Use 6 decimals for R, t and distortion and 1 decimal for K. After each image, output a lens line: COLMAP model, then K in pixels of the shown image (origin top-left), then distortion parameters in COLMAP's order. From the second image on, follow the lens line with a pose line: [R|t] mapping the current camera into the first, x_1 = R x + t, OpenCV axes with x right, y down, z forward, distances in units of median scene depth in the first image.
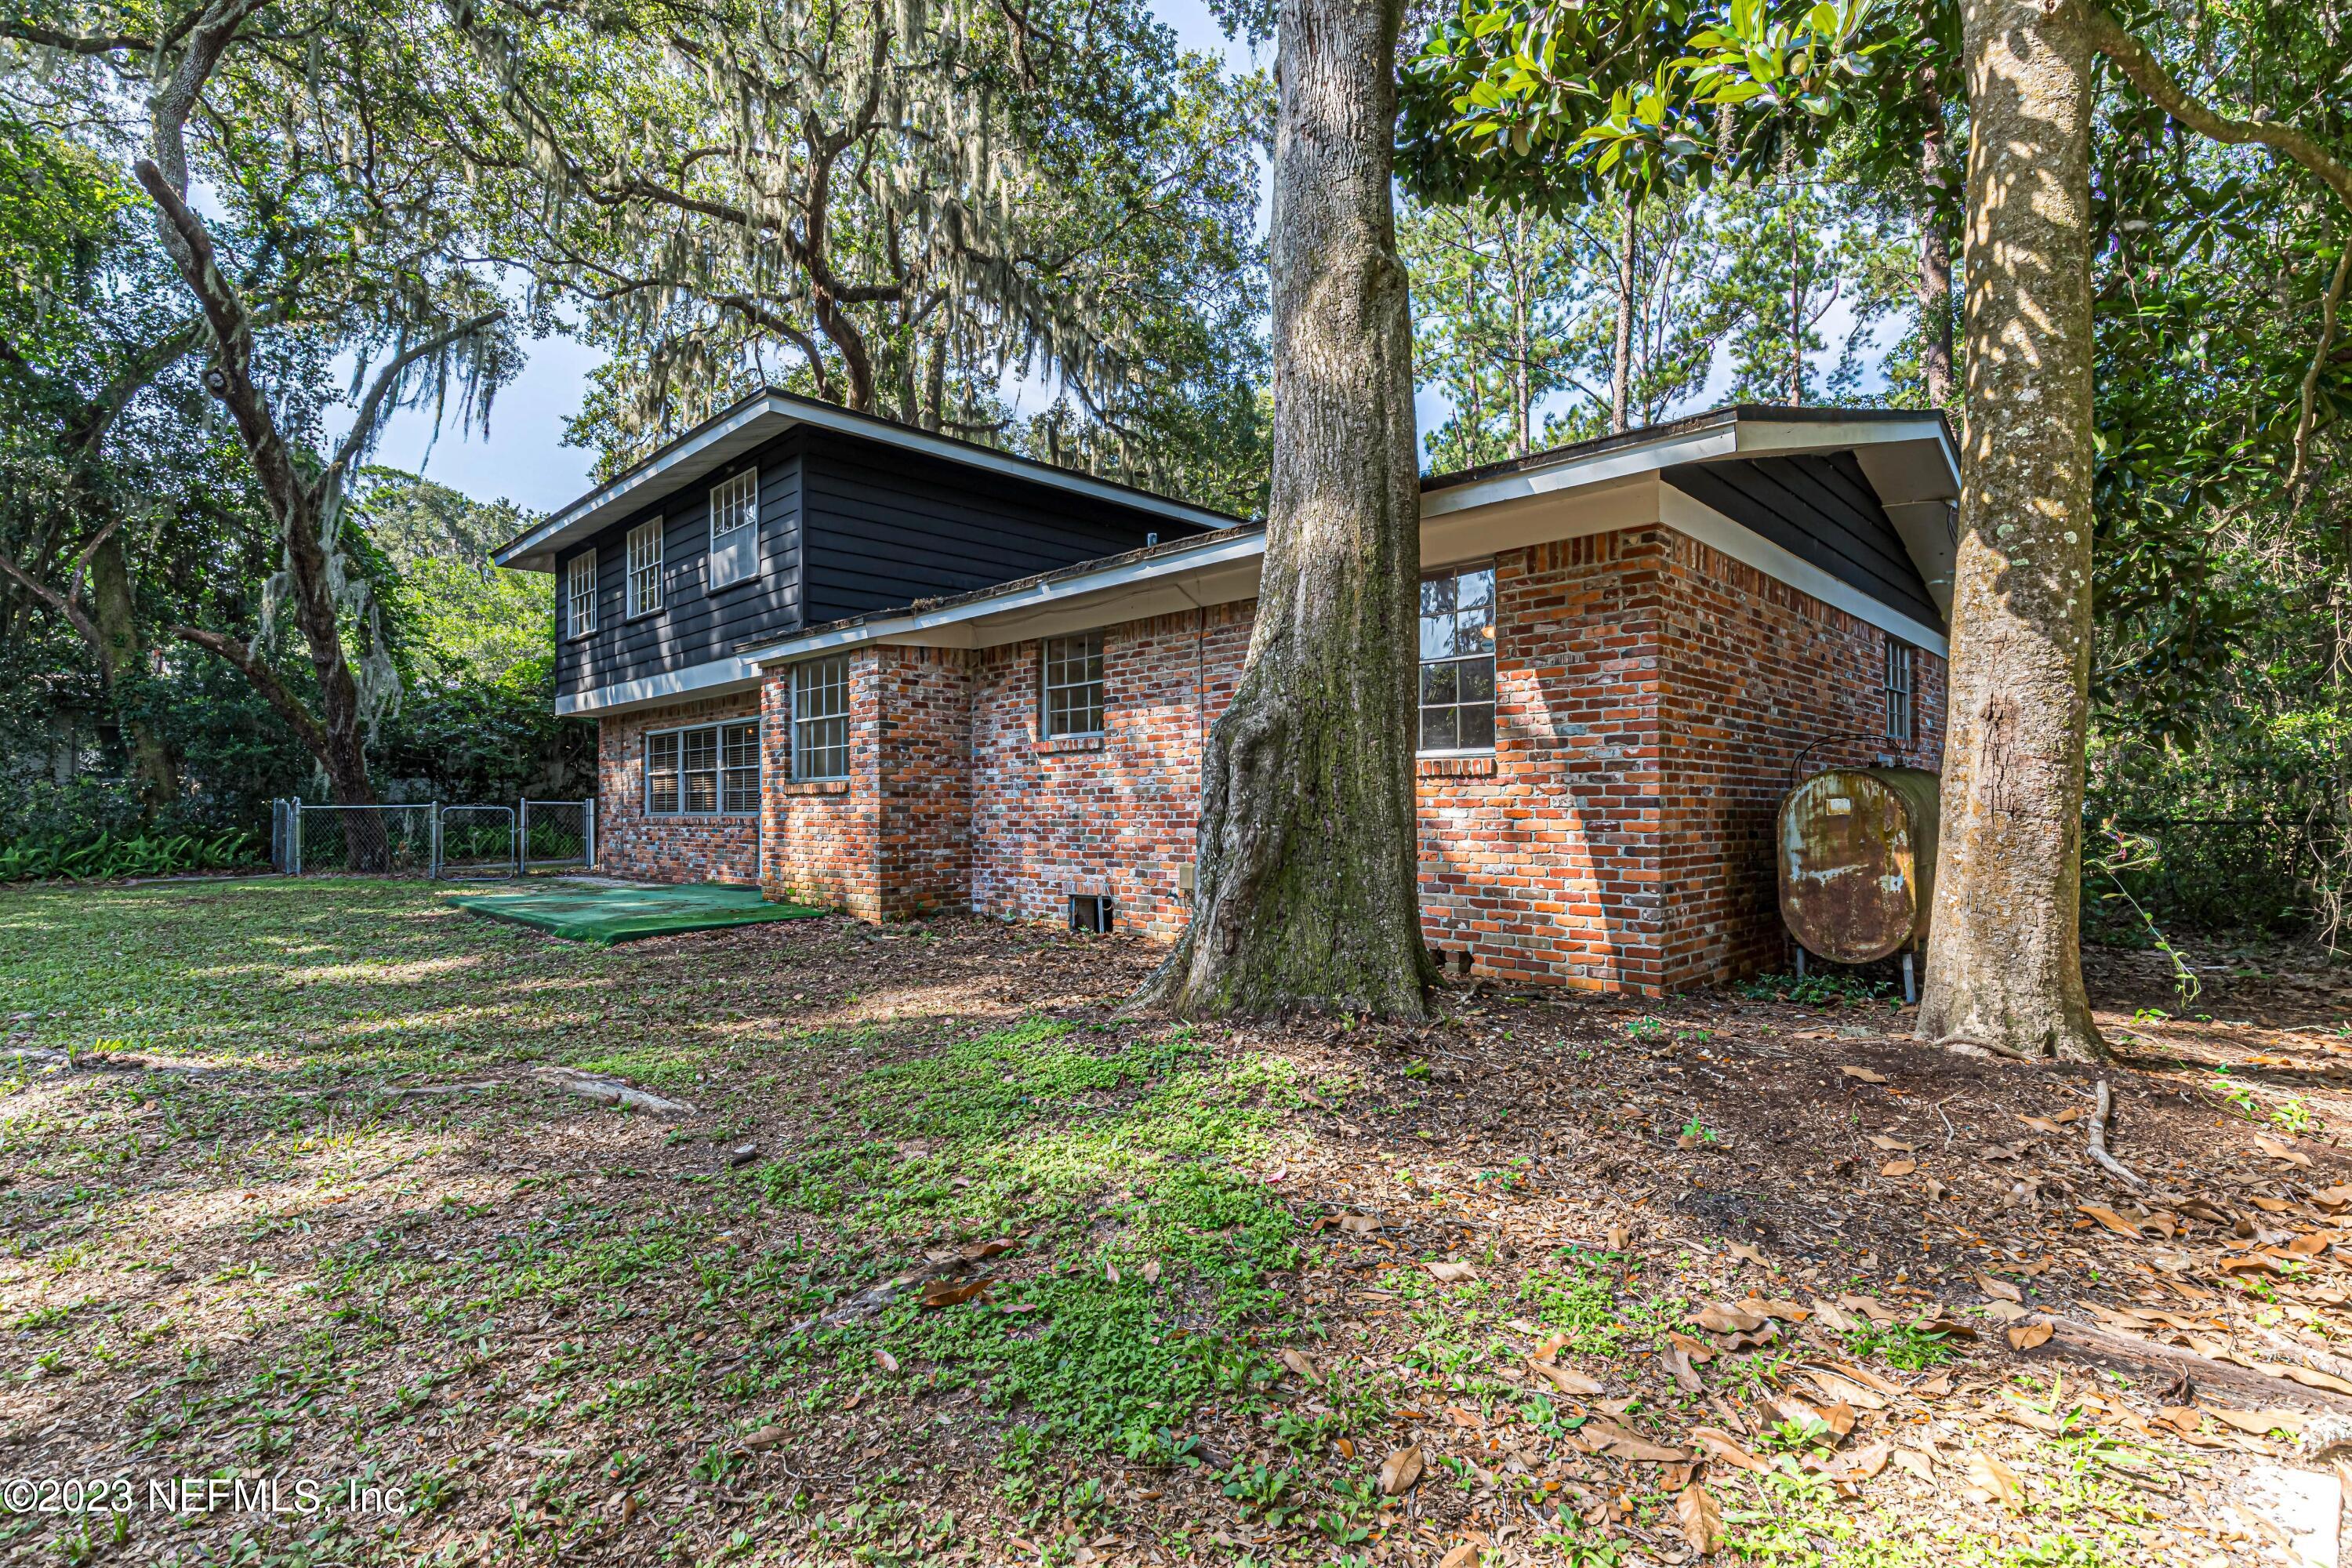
lens RADIAL K [[1076.2, 0, 1177.8], [0, 1076.2, 797.5], [0, 0, 1]] dist [0.010216, -0.002435]
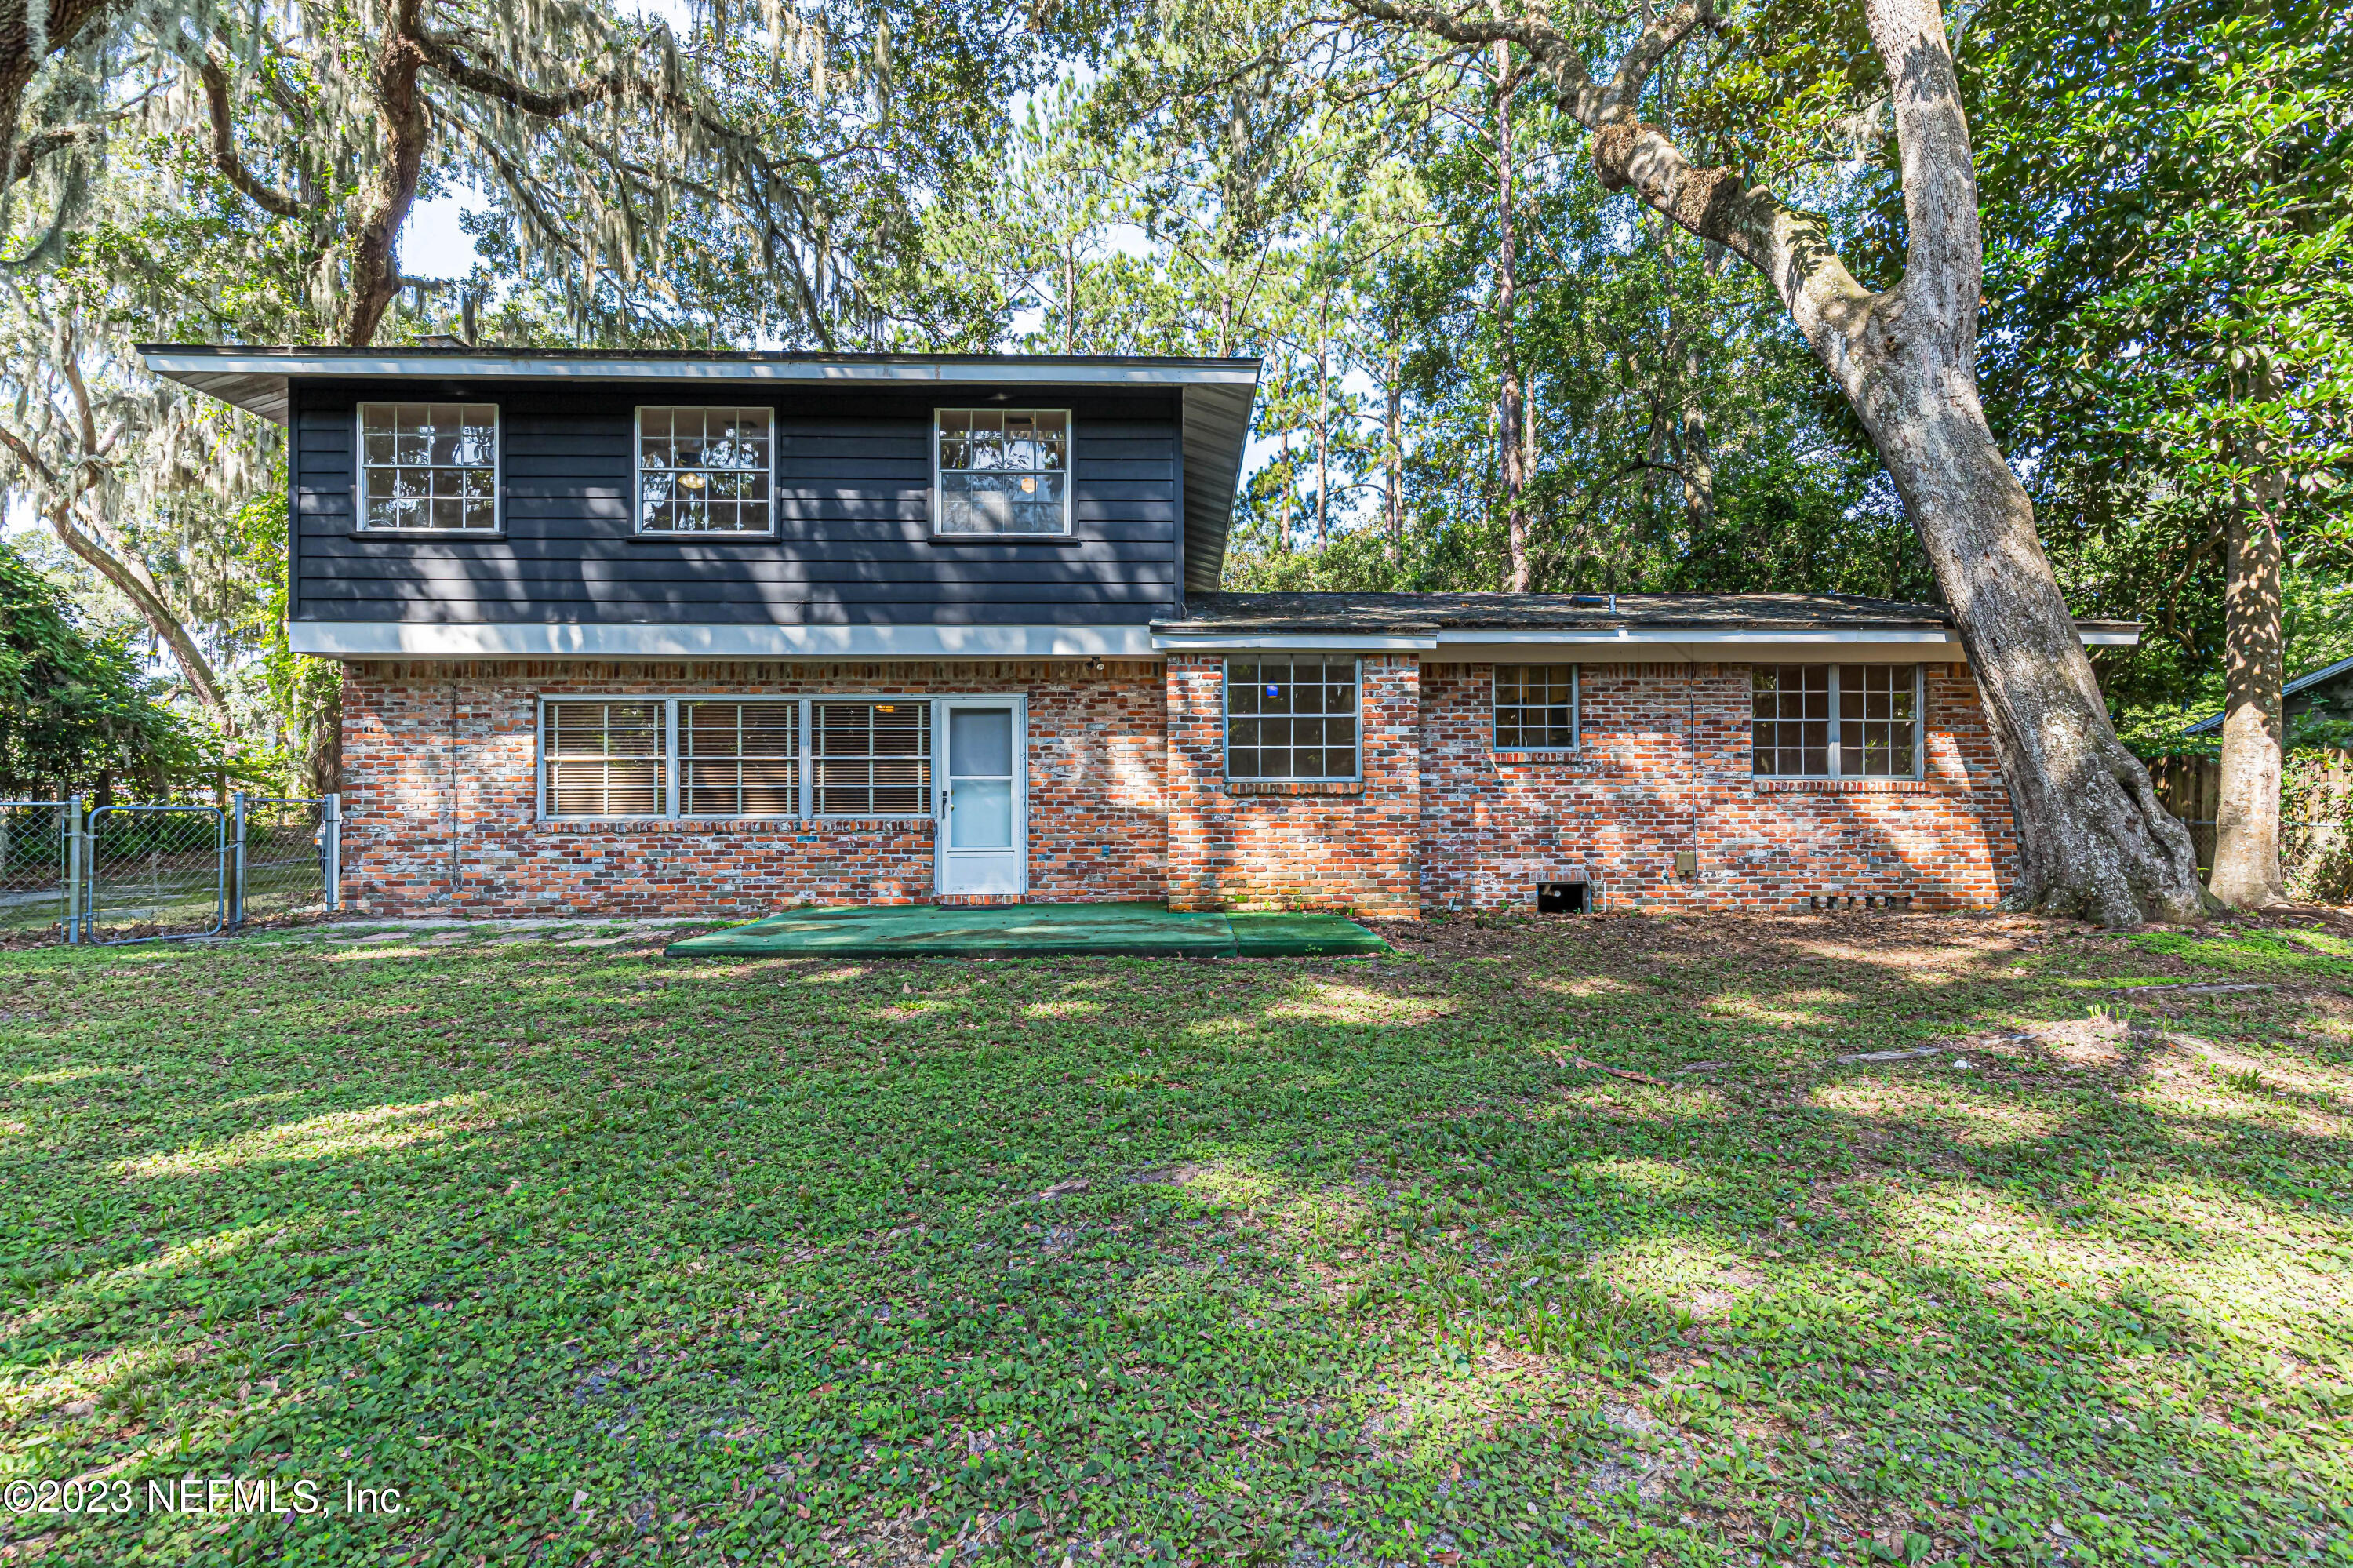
lens RADIAL K [[1076.7, 0, 1177.6], [0, 1076.7, 786.2], [0, 0, 1]] dist [0.010216, -0.002435]
pose [[0.694494, 0.013578, 0.719370, -1.294001], [-0.007963, 0.999906, -0.011185, -0.000449], [-0.719454, 0.002040, 0.694537, 0.481172]]
